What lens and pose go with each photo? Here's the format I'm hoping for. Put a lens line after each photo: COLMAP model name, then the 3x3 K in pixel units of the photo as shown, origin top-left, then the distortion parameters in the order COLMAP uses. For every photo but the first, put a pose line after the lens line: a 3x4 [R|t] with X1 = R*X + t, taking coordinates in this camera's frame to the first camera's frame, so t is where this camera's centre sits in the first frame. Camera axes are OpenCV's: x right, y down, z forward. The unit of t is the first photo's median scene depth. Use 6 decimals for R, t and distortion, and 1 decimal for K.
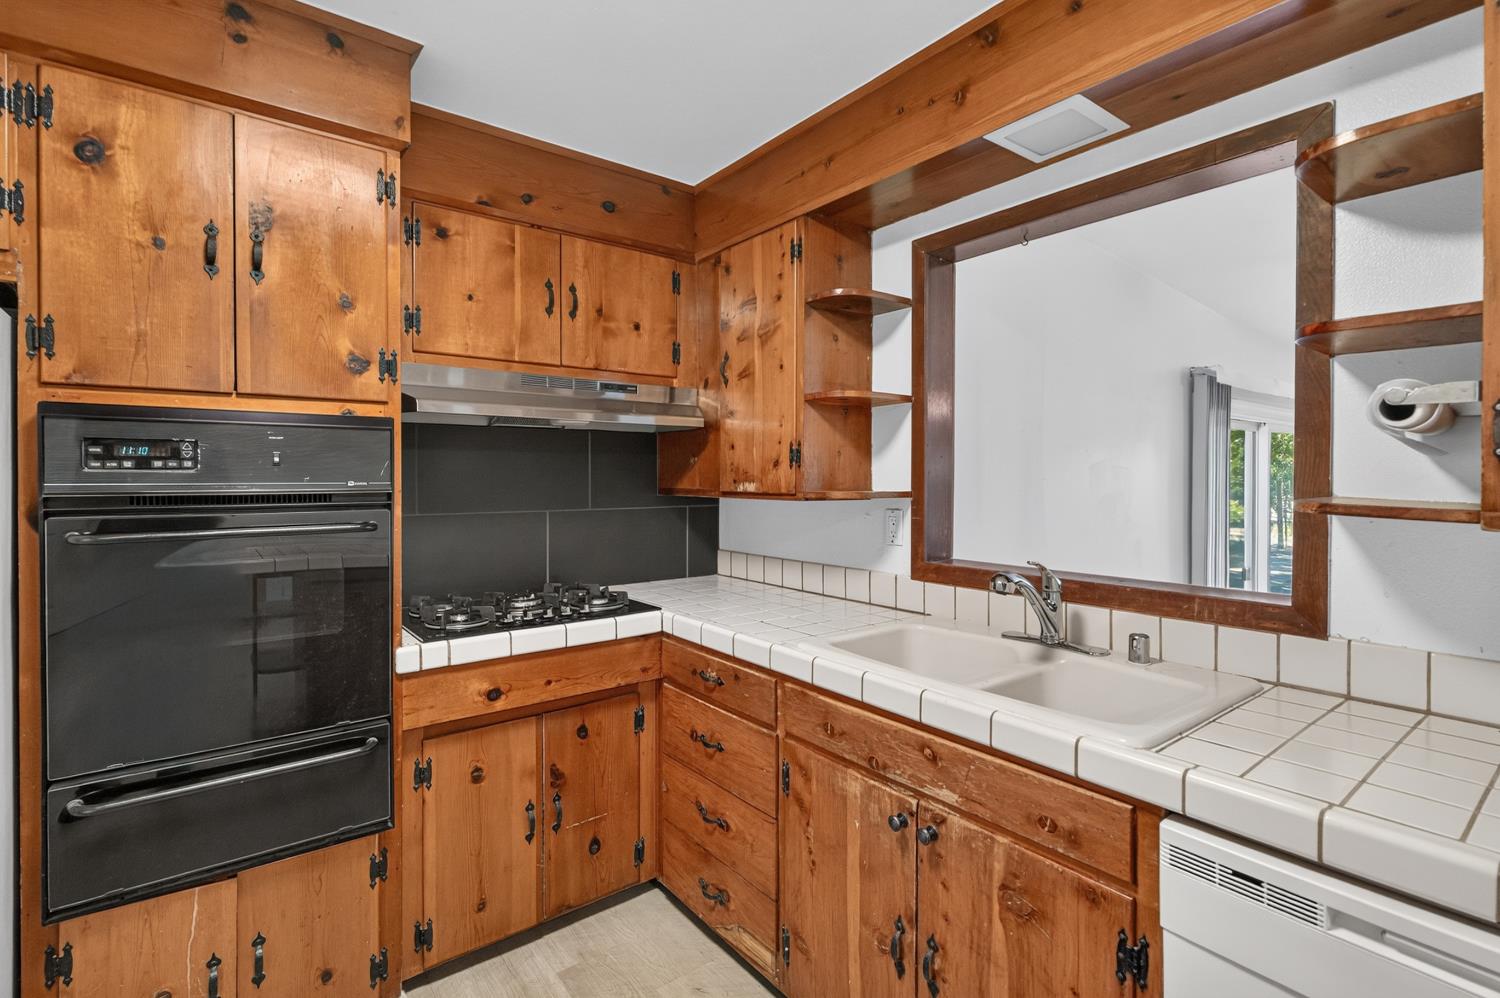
lens RADIAL K [[690.9, 0, 747.7], [0, 690.9, 480.0], [0, 0, 1]] dist [0.000734, -0.001578]
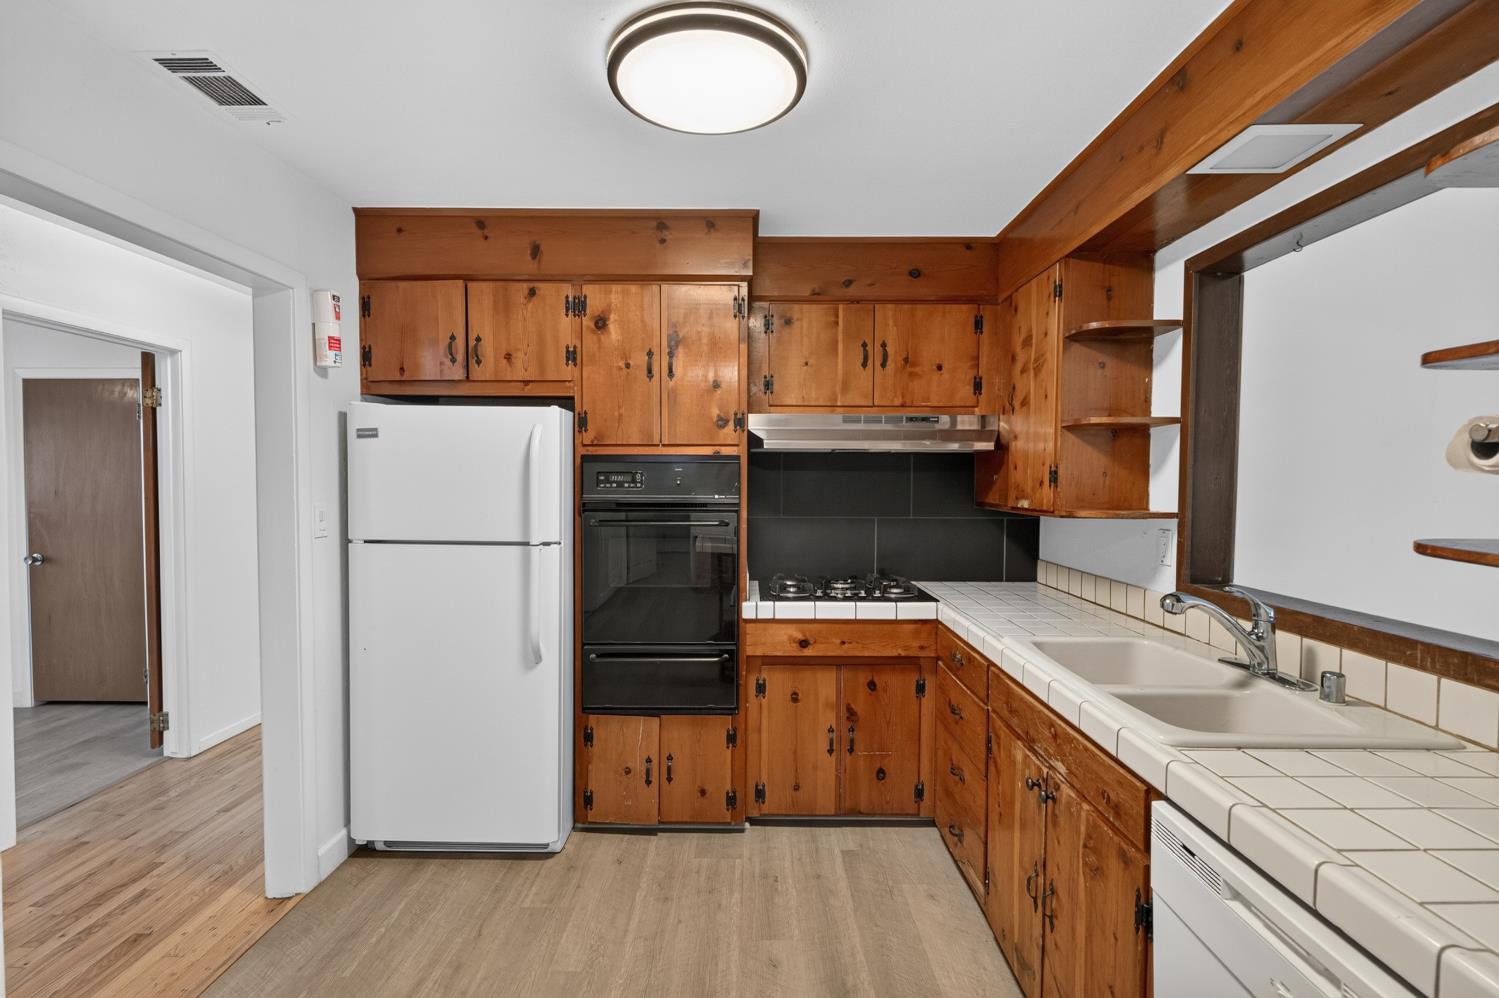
lens RADIAL K [[690.4, 0, 749.0], [0, 690.4, 498.4], [0, 0, 1]] dist [0.000734, -0.001578]
pose [[0.786345, 0.021900, -0.617399, 0.461967], [-0.008103, 0.999651, 0.025138, -0.030609], [0.617735, -0.014764, 0.786248, -0.216807]]
